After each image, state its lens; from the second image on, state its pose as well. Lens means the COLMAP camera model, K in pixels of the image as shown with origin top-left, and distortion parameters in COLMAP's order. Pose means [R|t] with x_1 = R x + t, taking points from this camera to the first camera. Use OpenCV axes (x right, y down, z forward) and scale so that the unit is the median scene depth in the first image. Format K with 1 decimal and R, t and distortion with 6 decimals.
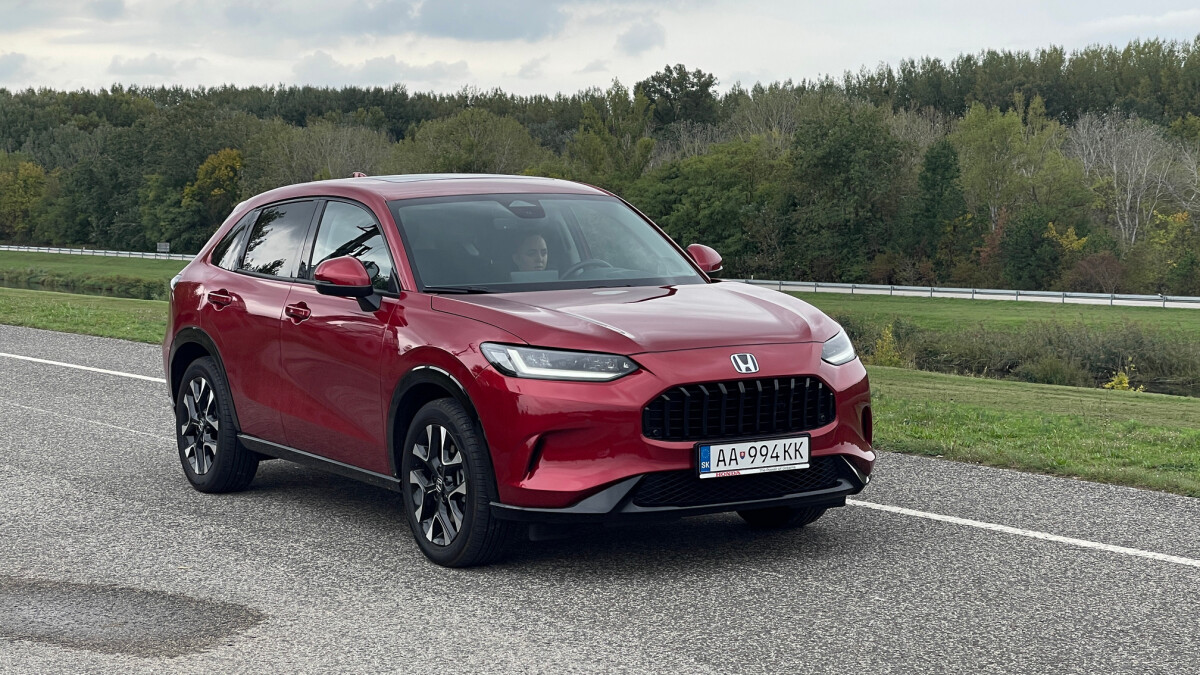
lens RADIAL K [[2237.4, 0, 610.6], [0, 2237.4, 348.2], [0, 0, 1]] dist [0.248431, 0.000000]
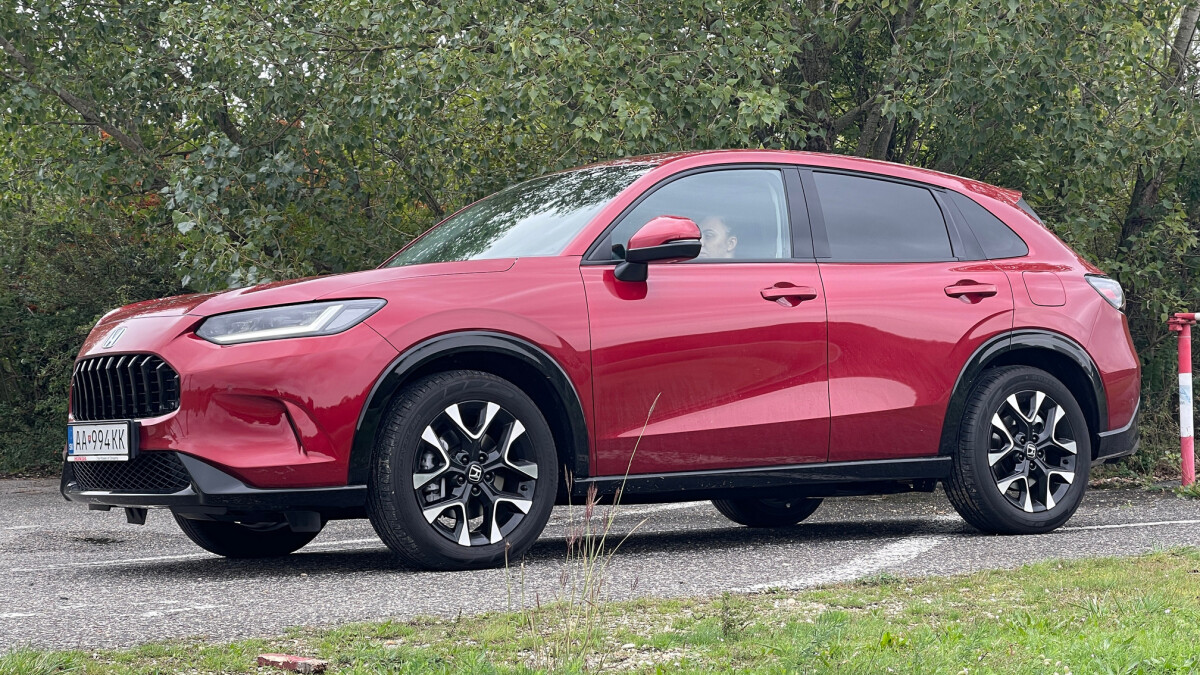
lens RADIAL K [[2237.4, 0, 603.1], [0, 2237.4, 333.9], [0, 0, 1]] dist [0.248431, 0.000000]
pose [[0.064041, -0.025991, -0.997609, 0.137431], [-0.054439, 0.998081, -0.029498, 0.002966], [0.996461, 0.056198, 0.062503, 0.160690]]
